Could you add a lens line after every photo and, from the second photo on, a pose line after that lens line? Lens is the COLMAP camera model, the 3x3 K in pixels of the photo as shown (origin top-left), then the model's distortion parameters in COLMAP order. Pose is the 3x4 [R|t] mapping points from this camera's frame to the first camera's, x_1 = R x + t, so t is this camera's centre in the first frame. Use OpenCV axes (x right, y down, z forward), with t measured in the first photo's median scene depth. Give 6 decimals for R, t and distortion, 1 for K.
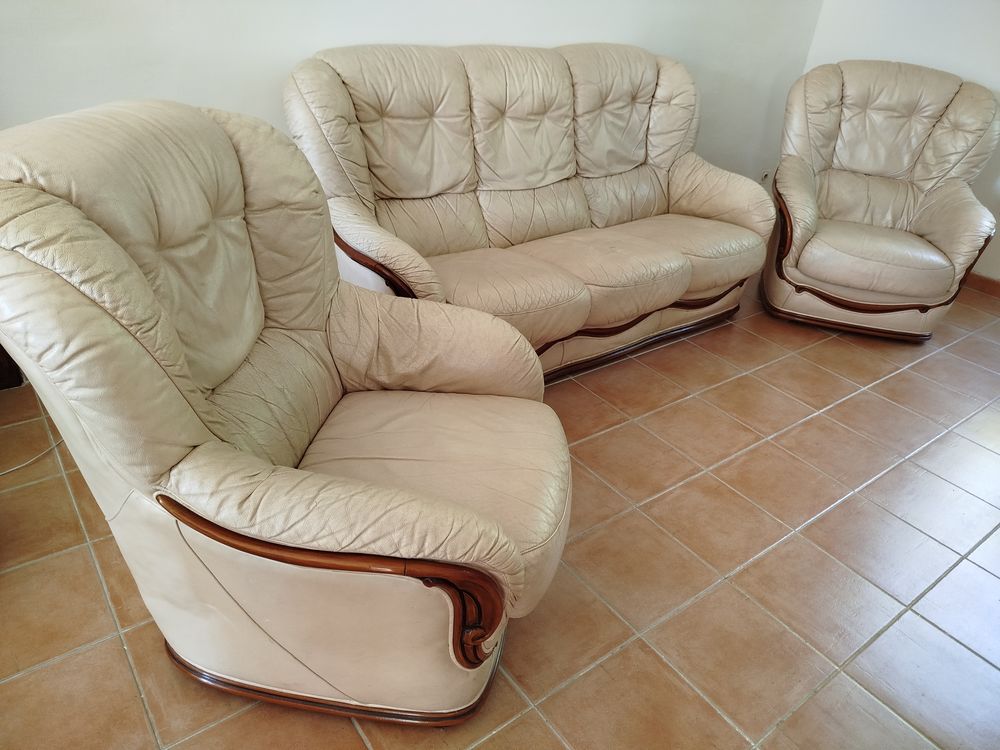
lens RADIAL K [[708.2, 0, 504.3], [0, 708.2, 373.9], [0, 0, 1]] dist [0.001392, 0.006527]
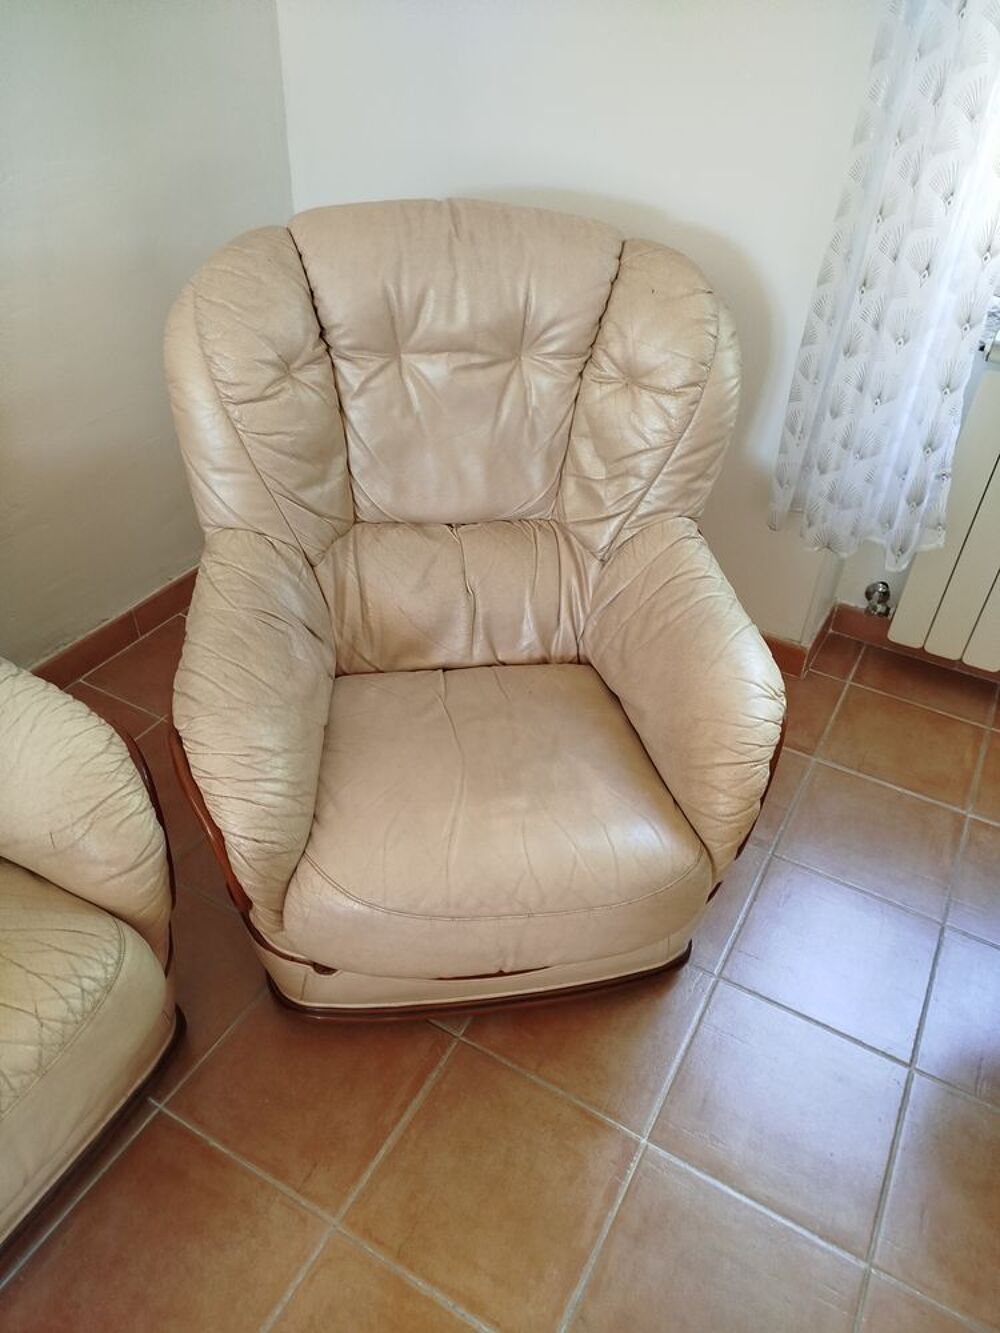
lens RADIAL K [[944.0, 0, 500.0], [0, 944.0, 666.5], [0, 0, 1]] dist [0.001392, 0.006527]
pose [[0.915841, -0.278854, 0.288923, 0.435252], [0.235625, 0.955841, 0.175637, -0.339590], [-0.325141, -0.092778, 0.941103, 0.613143]]
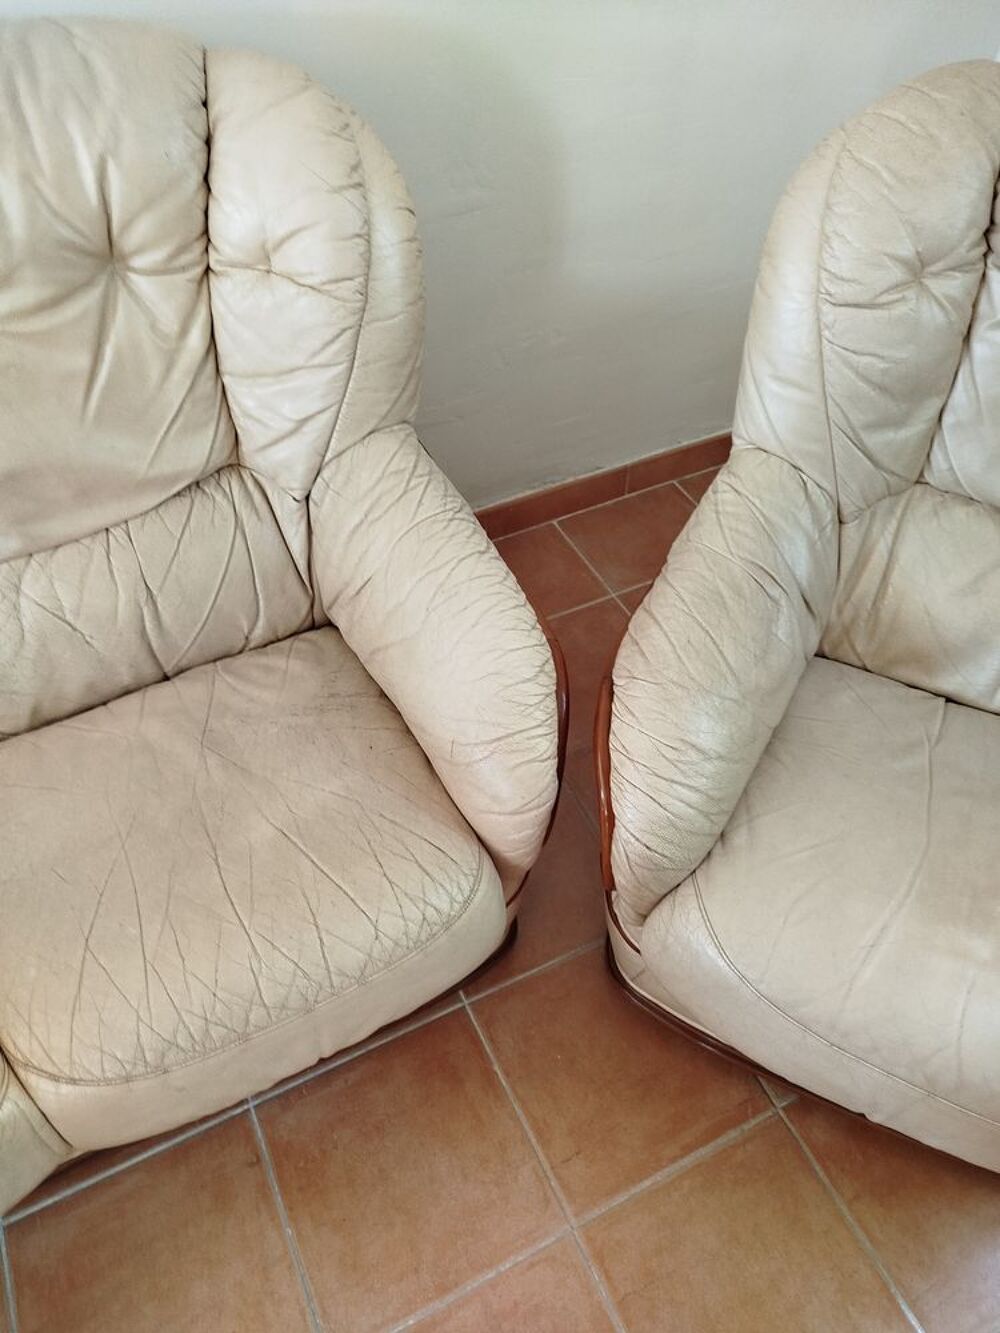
lens RADIAL K [[944.0, 0, 500.0], [0, 944.0, 666.5], [0, 0, 1]] dist [0.001392, 0.006527]
pose [[0.981153, 0.093165, -0.169291, 0.435211], [-0.038125, 0.952207, 0.303064, -0.387538], [0.189435, -0.290897, 0.937813, 0.708057]]
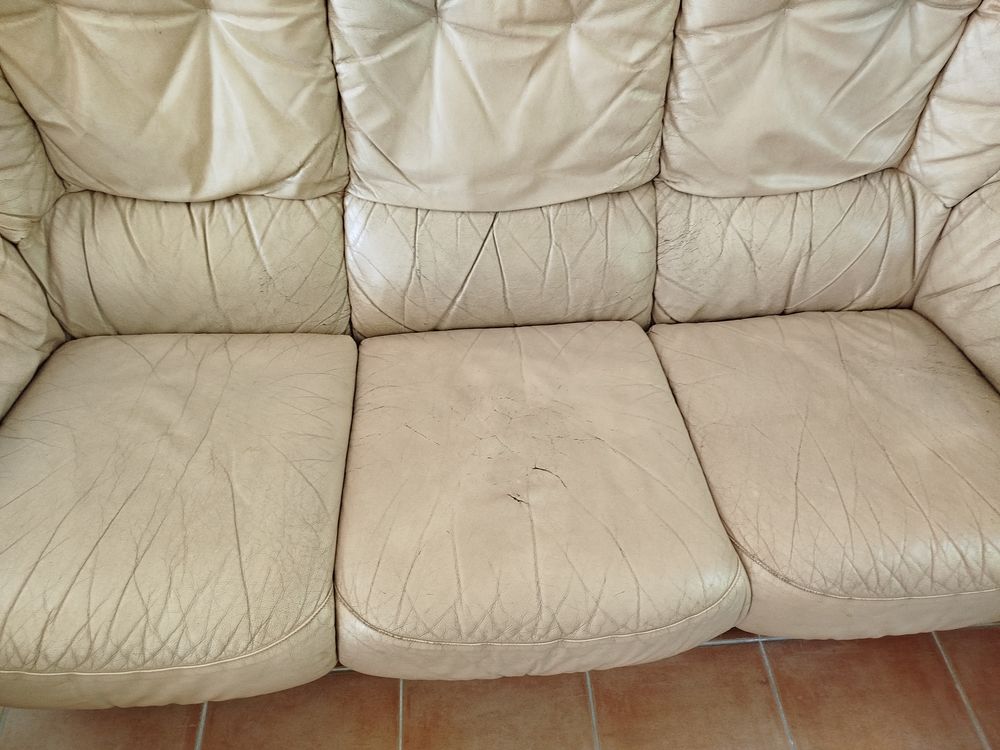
lens RADIAL K [[704.4, 0, 505.7], [0, 704.4, 371.2], [0, 0, 1]] dist [-0.007944, 0.006173]
pose [[0.843981, 0.376965, -0.381567, 0.234007], [-0.241905, 0.902439, 0.356490, -0.321243], [0.478726, -0.208567, 0.852831, 0.627370]]
